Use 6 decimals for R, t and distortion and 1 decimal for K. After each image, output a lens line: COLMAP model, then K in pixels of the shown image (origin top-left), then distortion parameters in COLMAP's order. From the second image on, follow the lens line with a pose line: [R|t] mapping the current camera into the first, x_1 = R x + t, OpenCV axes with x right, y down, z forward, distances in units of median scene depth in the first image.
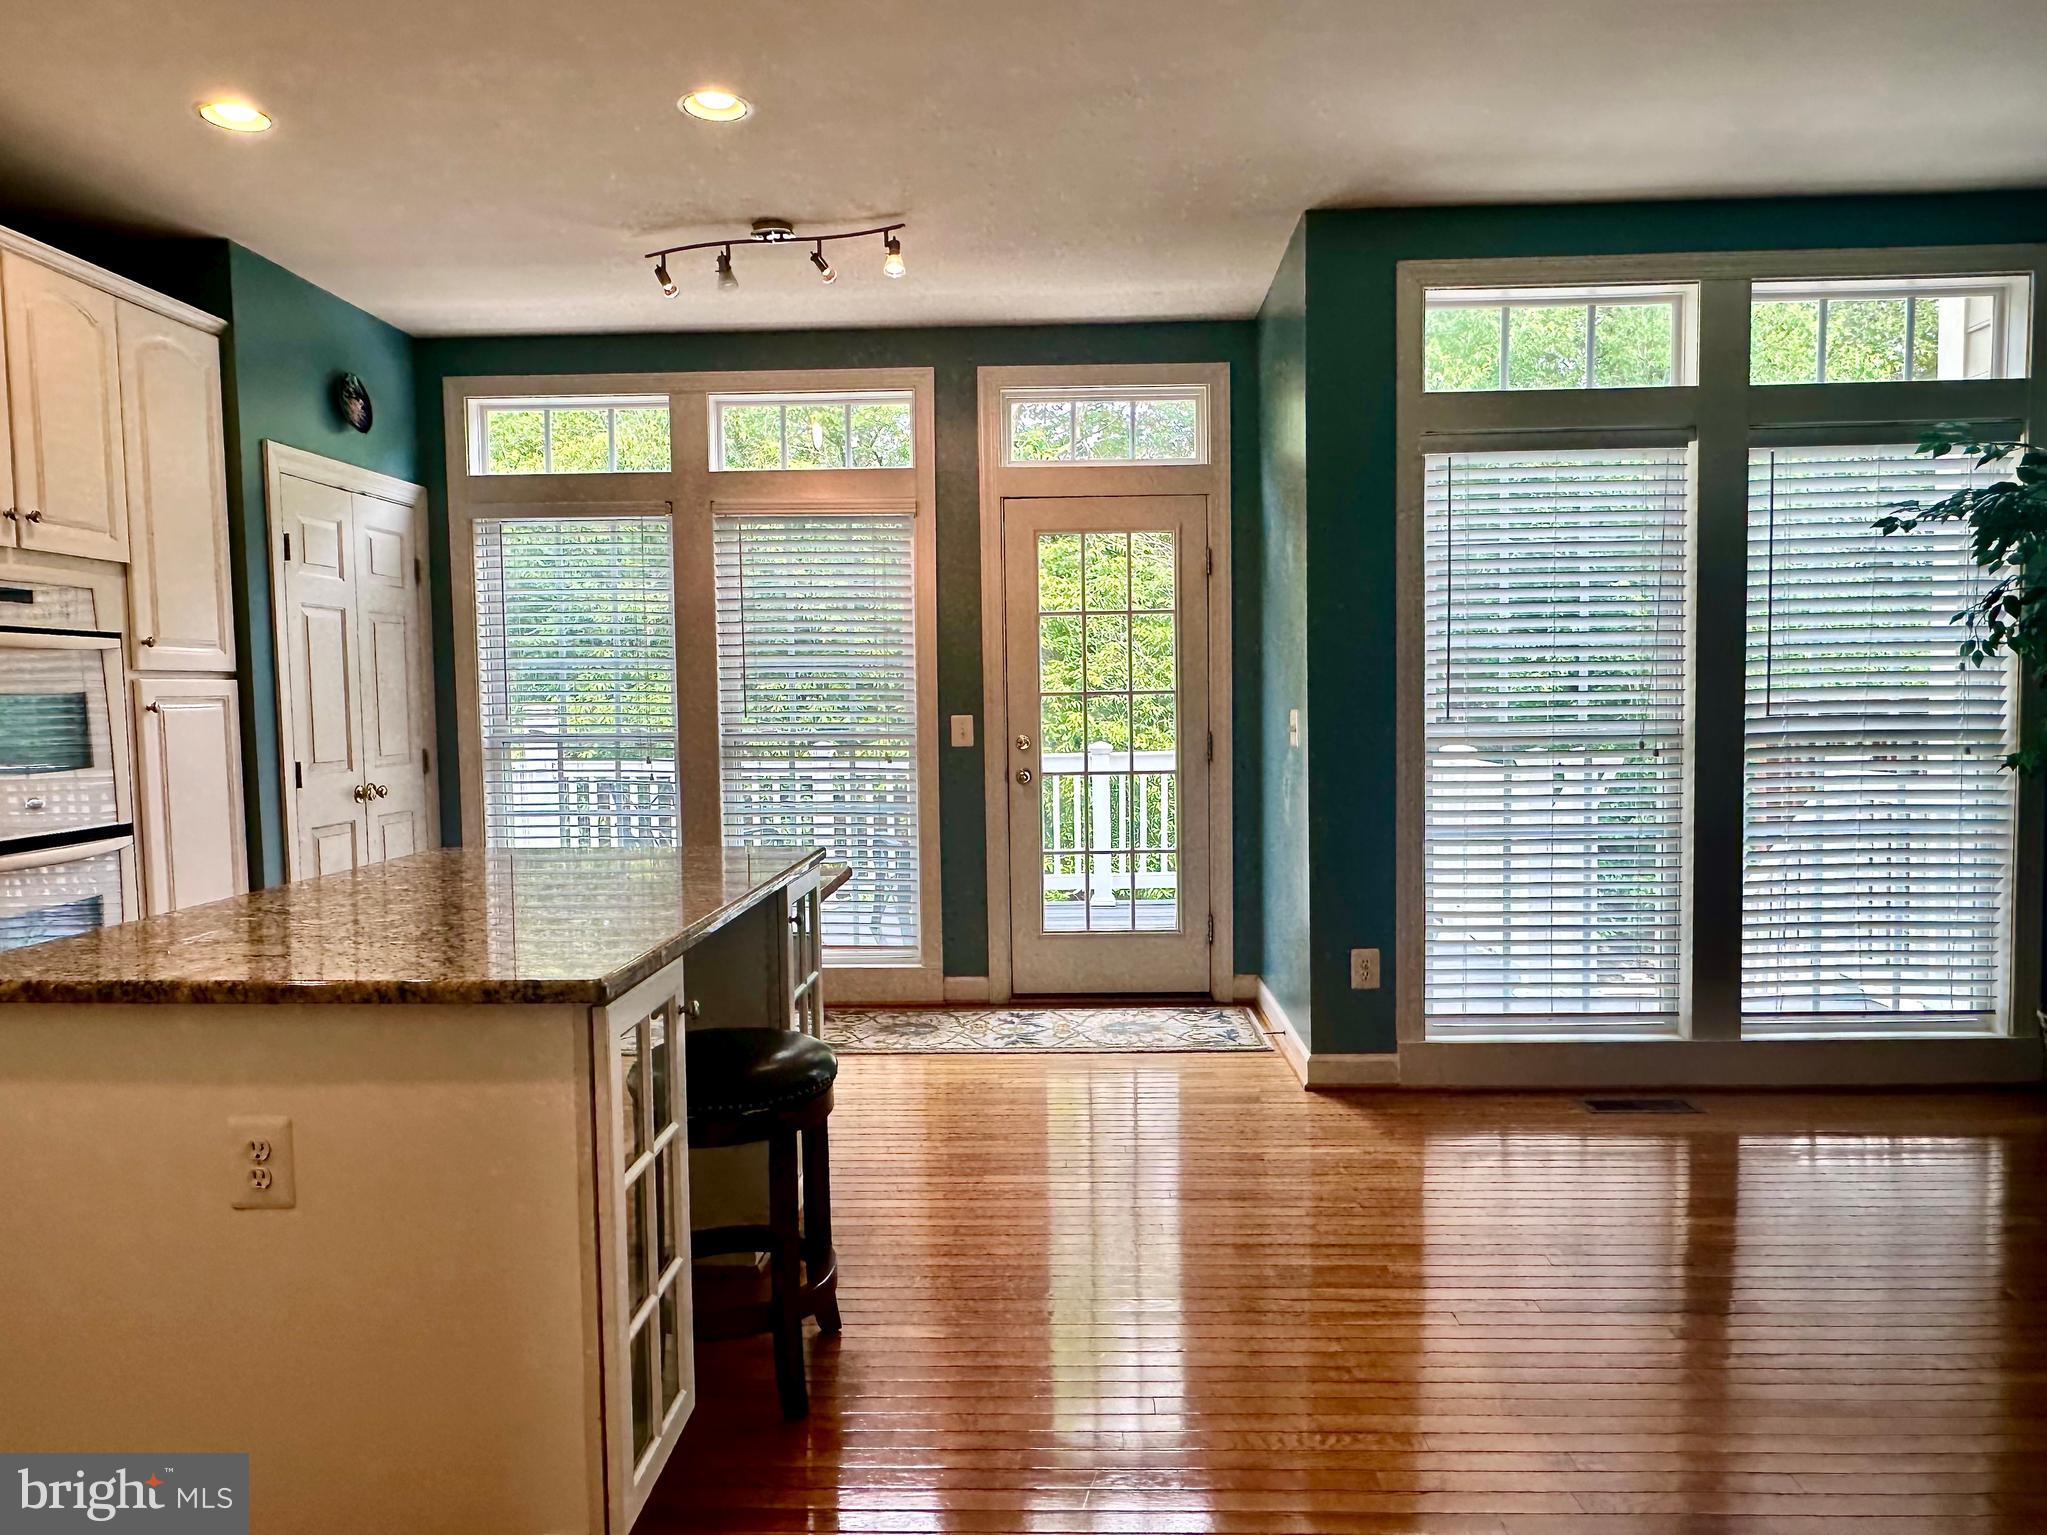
lens RADIAL K [[1370.0, 0, 1023.8], [0, 1370.0, 779.8], [0, 0, 1]] dist [-0.003197, -0.003377]
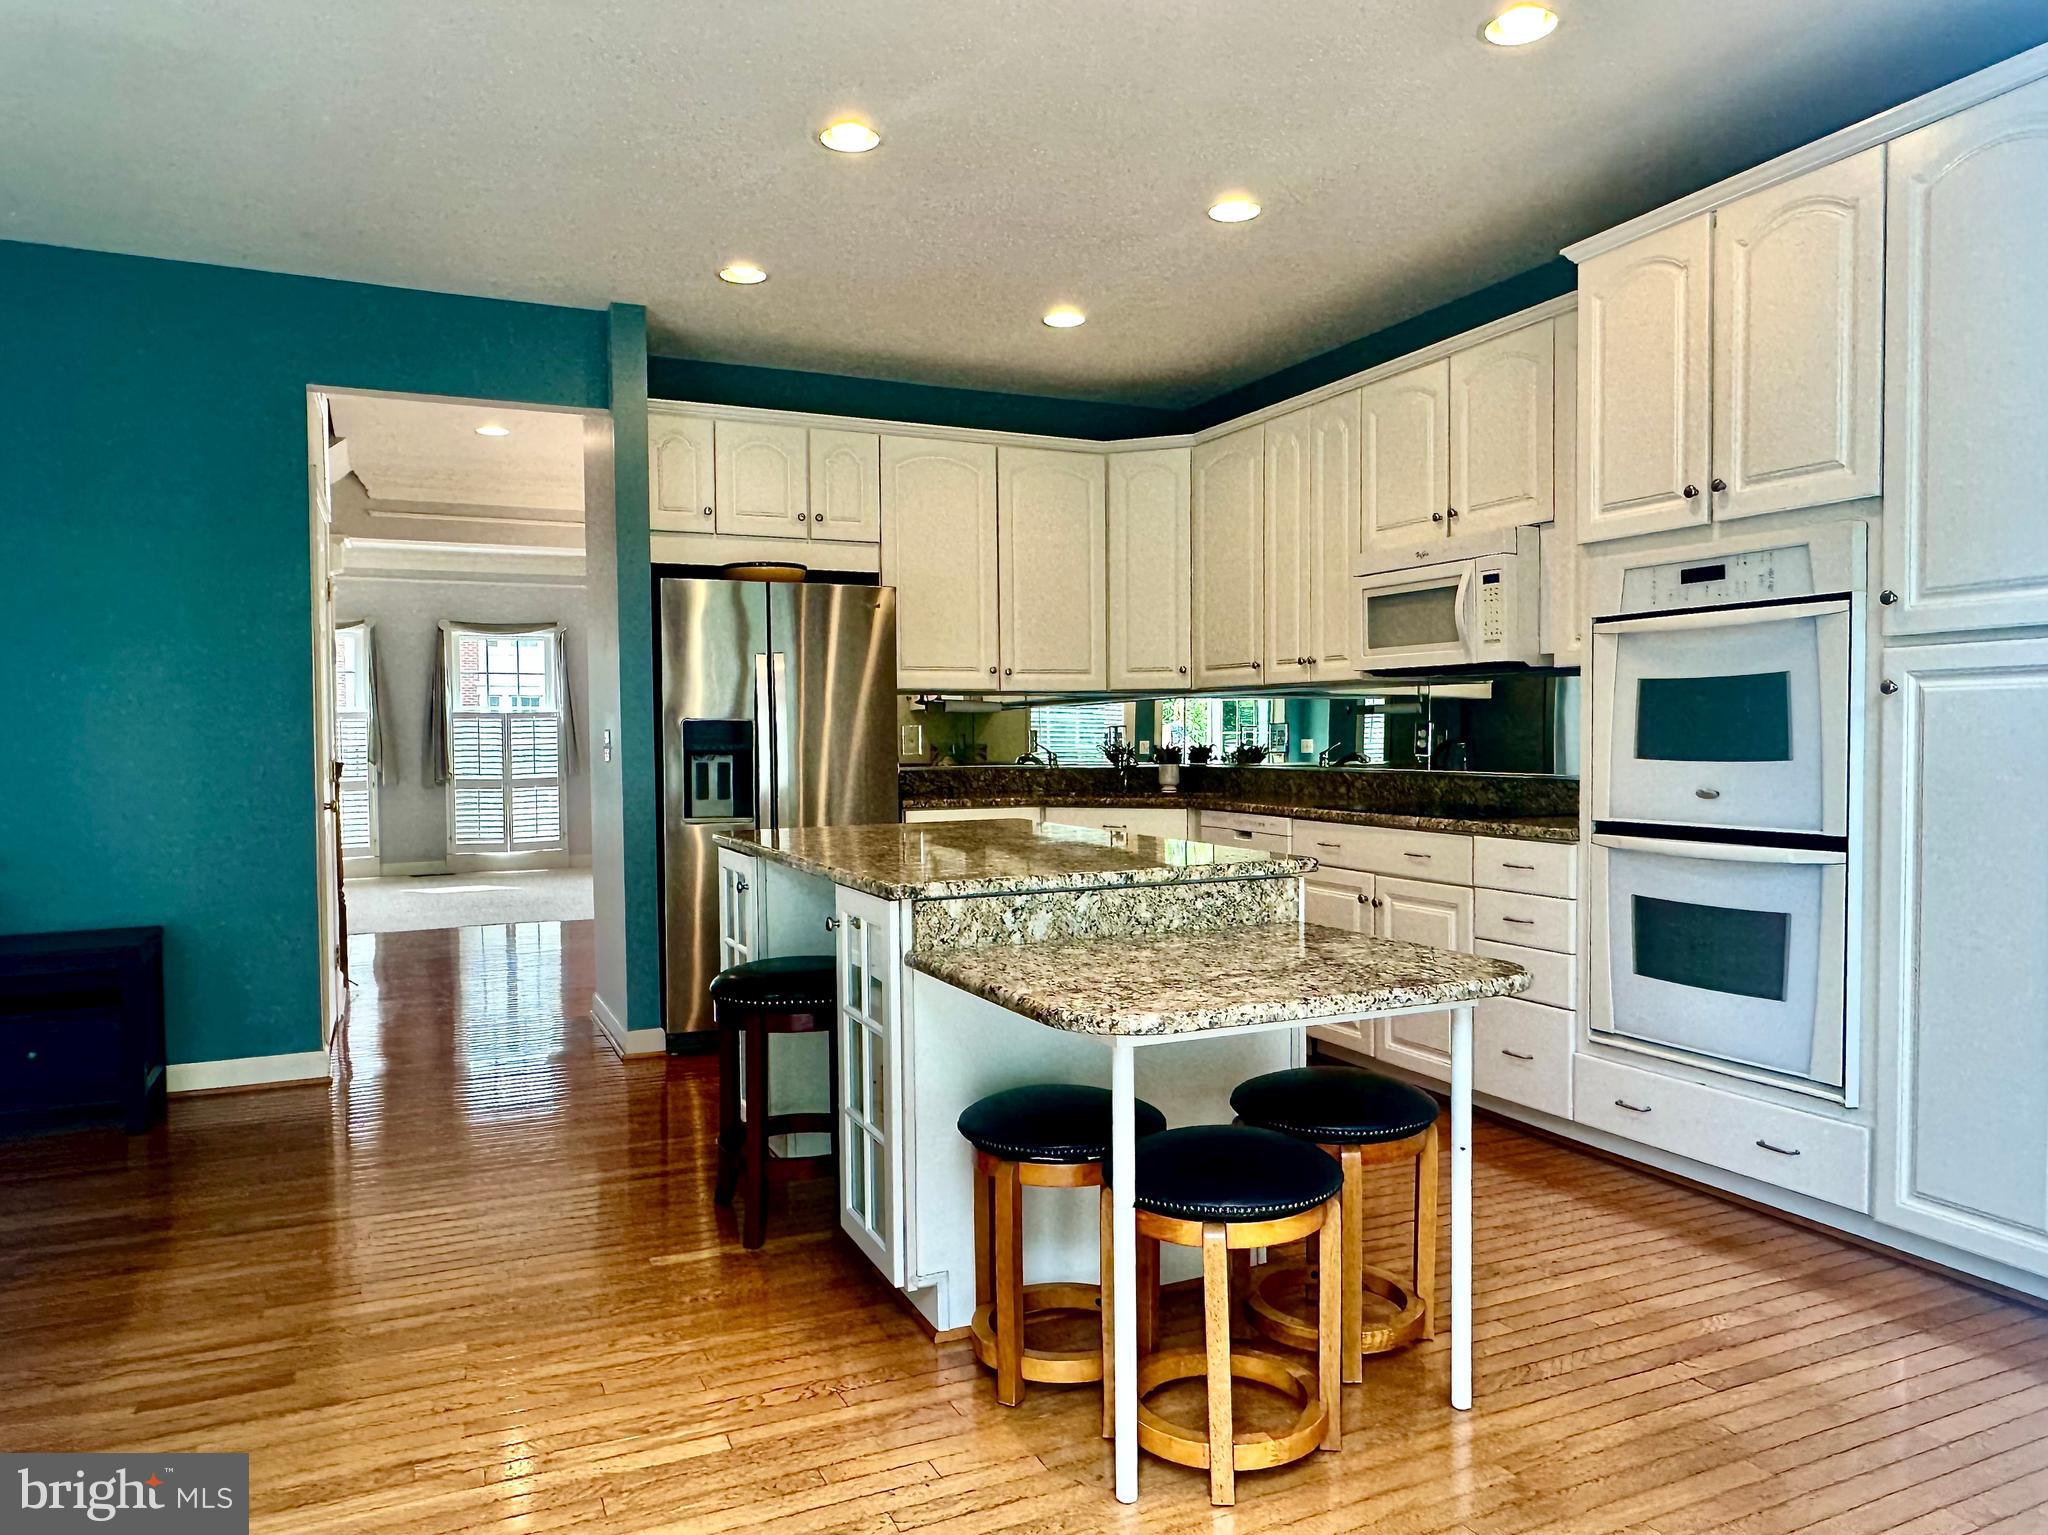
lens RADIAL K [[1370.6, 0, 1024.3], [0, 1370.6, 779.8], [0, 0, 1]] dist [-0.003197, -0.003377]
pose [[-0.888882, 0.030209, -0.457140, 0.103670], [-0.014873, 0.995395, 0.094698, -0.059487], [0.457896, 0.090974, -0.884339, 1.304356]]
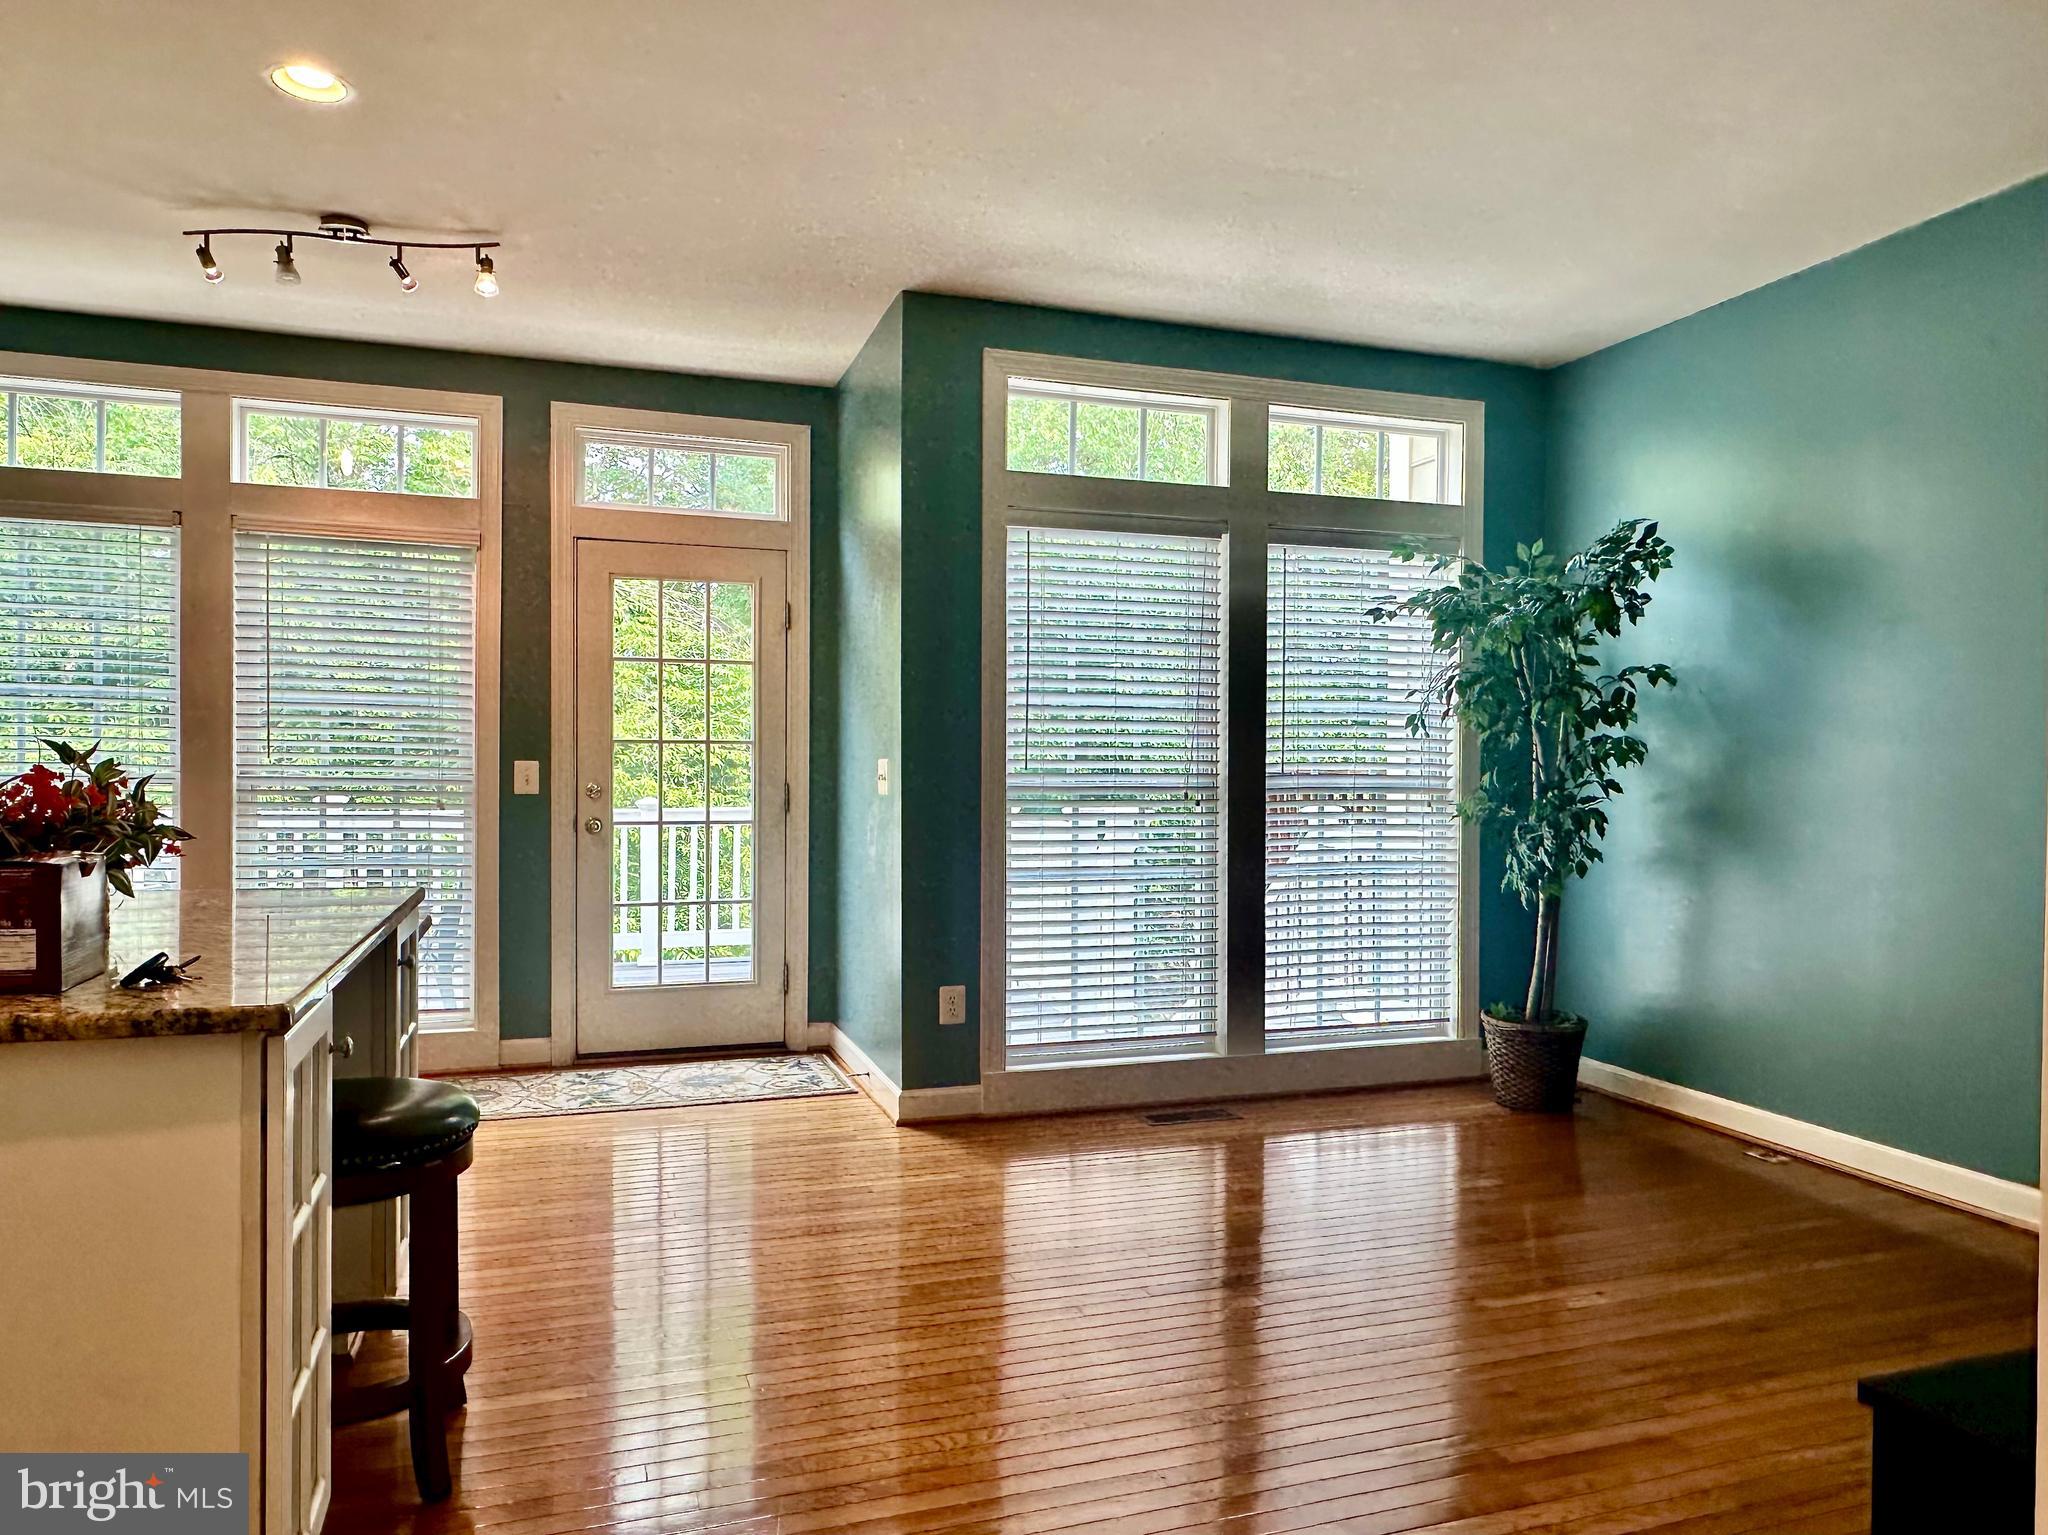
lens RADIAL K [[1361.5, 0, 1028.1], [0, 1361.5, 778.1], [0, 0, 1]] dist [0.001434, -0.001991]
pose [[0.933894, 0.017573, 0.357119, -0.072213], [0.001396, 0.998605, -0.052789, 0.018953], [-0.357548, 0.049798, 0.932566, -0.005251]]
